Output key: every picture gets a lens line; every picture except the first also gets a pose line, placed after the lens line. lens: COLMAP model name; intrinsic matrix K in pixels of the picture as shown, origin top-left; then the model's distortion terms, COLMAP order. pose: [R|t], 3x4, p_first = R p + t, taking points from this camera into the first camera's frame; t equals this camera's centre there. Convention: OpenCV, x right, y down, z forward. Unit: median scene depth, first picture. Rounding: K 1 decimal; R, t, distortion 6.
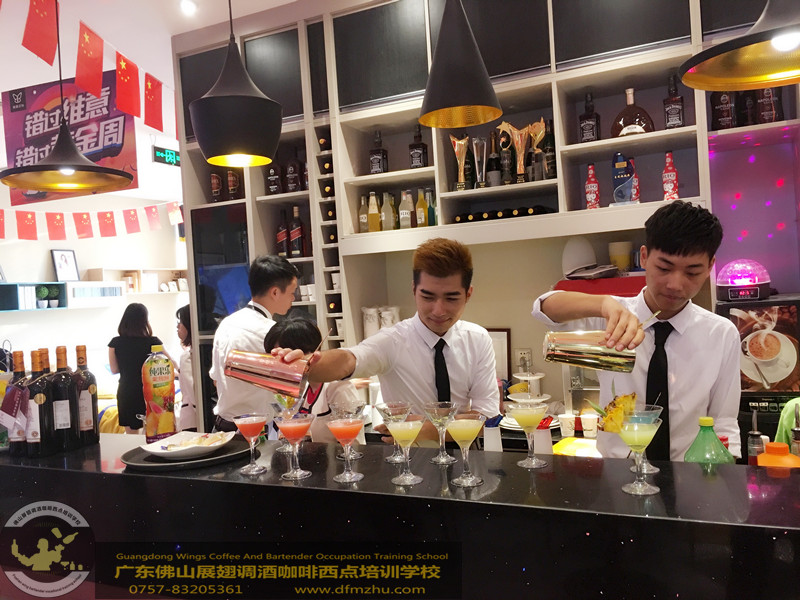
lens RADIAL K [[687.4, 0, 394.4], [0, 687.4, 294.3], [0, 0, 1]] dist [0.064851, -0.089653]
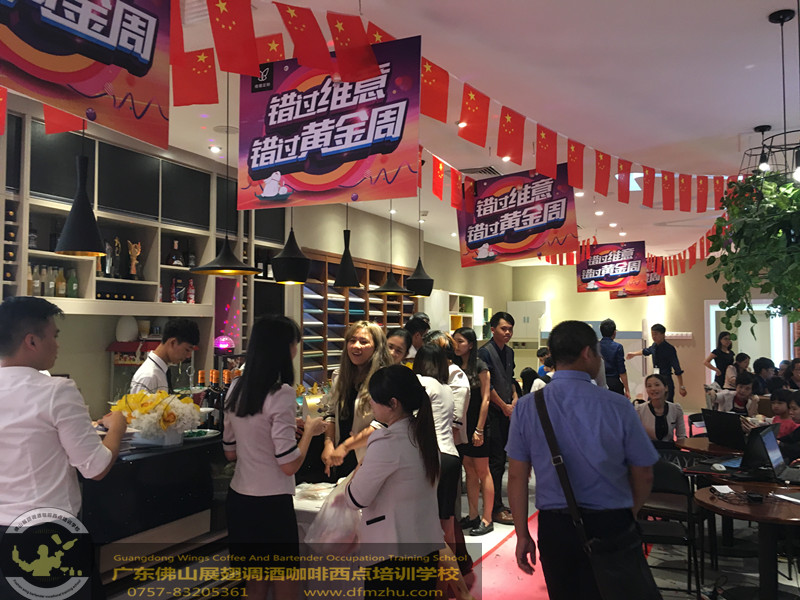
lens RADIAL K [[687.4, 0, 385.1], [0, 687.4, 295.0], [0, 0, 1]] dist [0.064851, -0.089653]
pose [[-0.013309, 0.097614, 0.995135, -1.397408], [-0.014580, 0.995099, -0.097805, 0.023280], [-0.999805, -0.015811, -0.011821, 0.418053]]
